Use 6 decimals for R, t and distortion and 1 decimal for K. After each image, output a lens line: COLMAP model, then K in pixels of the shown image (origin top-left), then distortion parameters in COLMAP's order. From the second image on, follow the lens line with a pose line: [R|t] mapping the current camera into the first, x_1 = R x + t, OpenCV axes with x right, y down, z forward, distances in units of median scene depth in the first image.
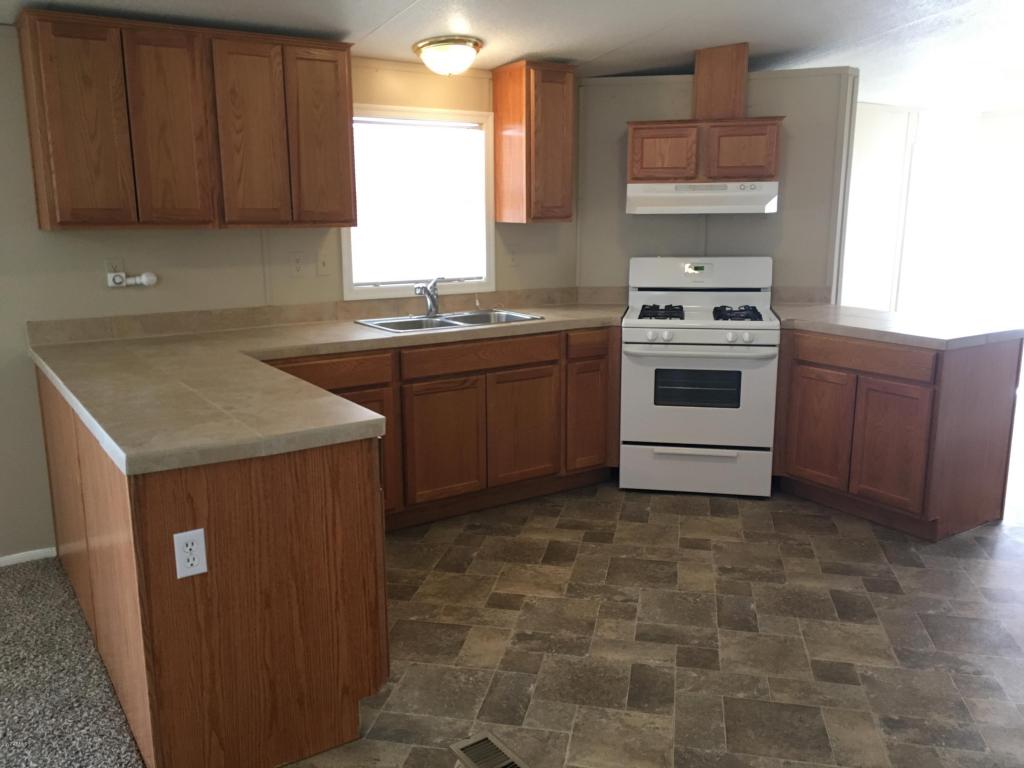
lens RADIAL K [[870.9, 0, 504.5], [0, 870.9, 387.7], [0, 0, 1]] dist [0.055032, -0.003743]
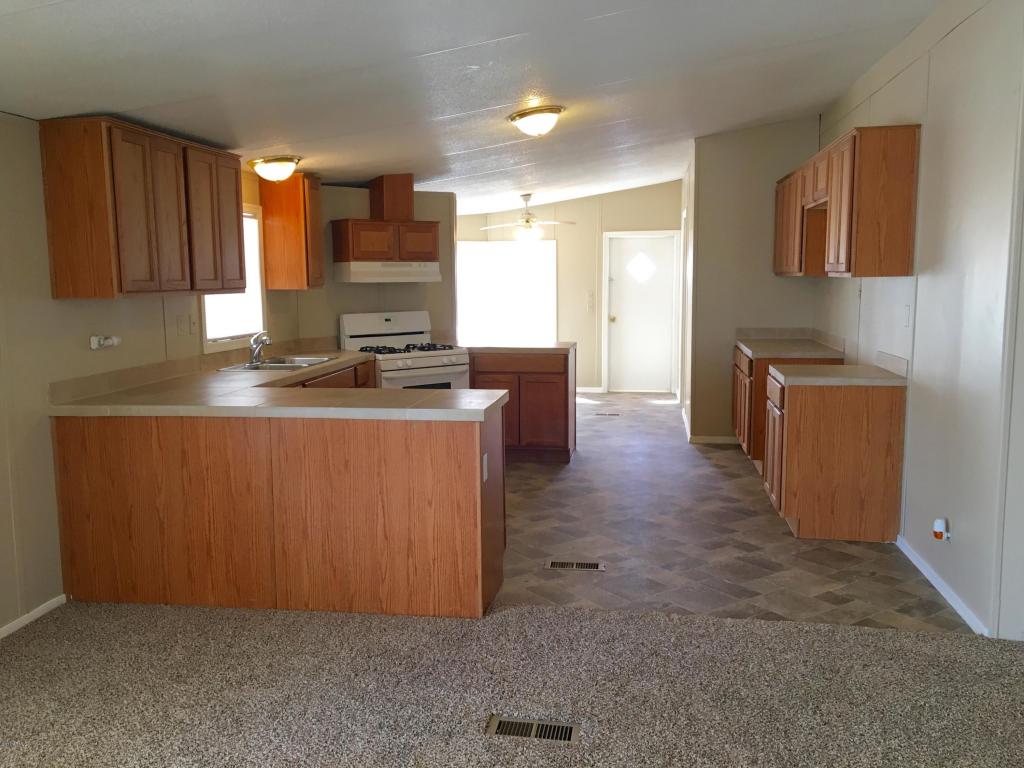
lens RADIAL K [[870.9, 0, 504.5], [0, 870.9, 387.7], [0, 0, 1]] dist [0.055032, -0.003743]
pose [[0.670574, -0.095789, 0.735633, -0.787807], [0.157608, 0.987386, -0.015099, 0.028186], [-0.724907, 0.126066, 0.677212, -0.109476]]
